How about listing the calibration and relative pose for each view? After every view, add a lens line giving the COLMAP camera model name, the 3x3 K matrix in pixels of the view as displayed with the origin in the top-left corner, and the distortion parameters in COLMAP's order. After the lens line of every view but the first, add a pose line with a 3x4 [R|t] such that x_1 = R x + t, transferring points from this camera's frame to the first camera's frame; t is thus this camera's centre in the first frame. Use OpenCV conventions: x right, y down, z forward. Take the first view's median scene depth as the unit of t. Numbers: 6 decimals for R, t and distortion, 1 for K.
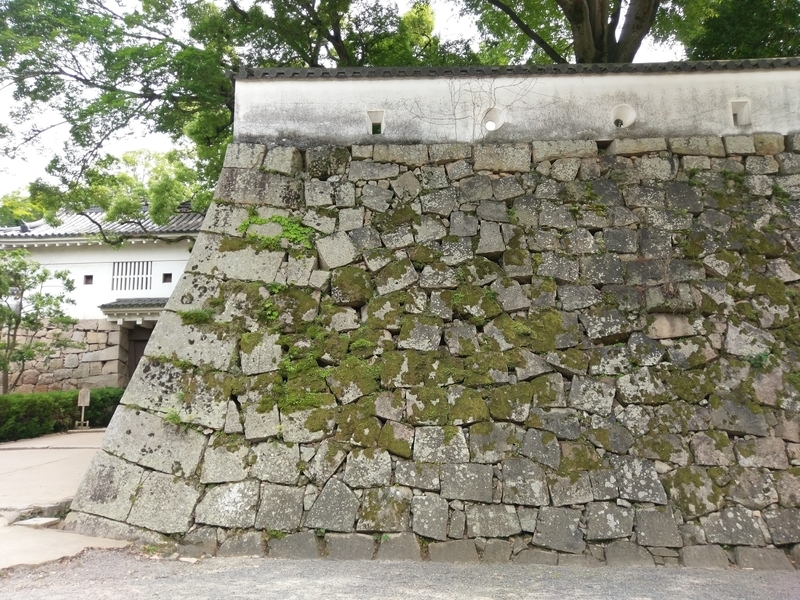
lens RADIAL K [[593.3, 0, 400.0], [0, 593.3, 300.0], [0, 0, 1]] dist [0.079494, -0.109413]
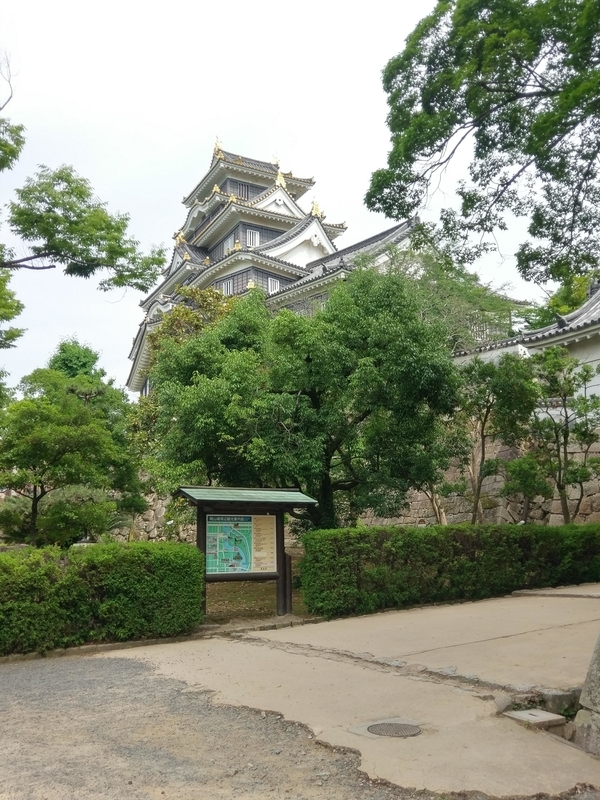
lens RADIAL K [[722.2, 0, 300.0], [0, 722.2, 400.0], [0, 0, 1]] dist [0.111692, -0.180263]
pose [[0.541413, -0.155408, -0.826269, -0.009393], [0.145945, 0.985220, -0.089674, 0.034195], [0.827993, -0.072039, 0.556092, 0.211014]]
